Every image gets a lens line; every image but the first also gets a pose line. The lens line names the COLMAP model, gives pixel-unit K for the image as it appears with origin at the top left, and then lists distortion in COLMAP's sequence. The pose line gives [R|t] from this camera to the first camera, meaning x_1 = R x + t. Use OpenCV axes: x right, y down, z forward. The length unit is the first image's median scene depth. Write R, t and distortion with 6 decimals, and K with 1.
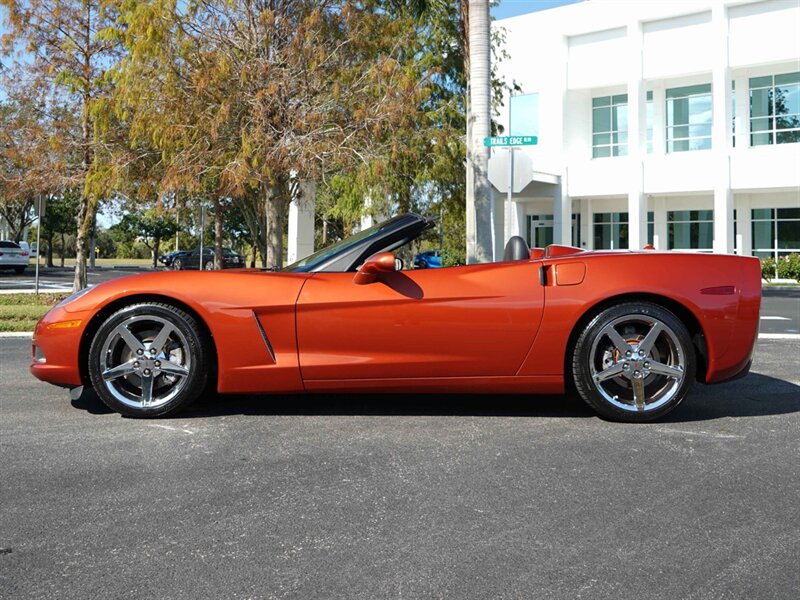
lens RADIAL K [[1265.8, 0, 400.0], [0, 1265.8, 300.0], [0, 0, 1]] dist [-0.022295, -0.019310]
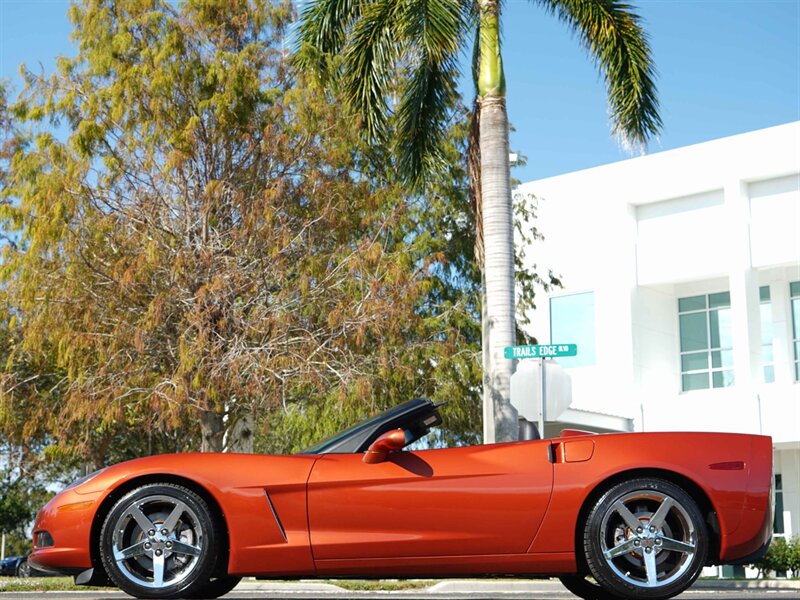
lens RADIAL K [[1250.1, 0, 400.9], [0, 1250.1, 322.1], [0, 0, 1]] dist [0.014366, 0.046327]
pose [[0.999913, -0.011902, -0.005605, 0.012883], [0.011112, 0.992151, -0.124550, -0.062612], [0.007044, 0.124476, 0.992198, 0.330063]]
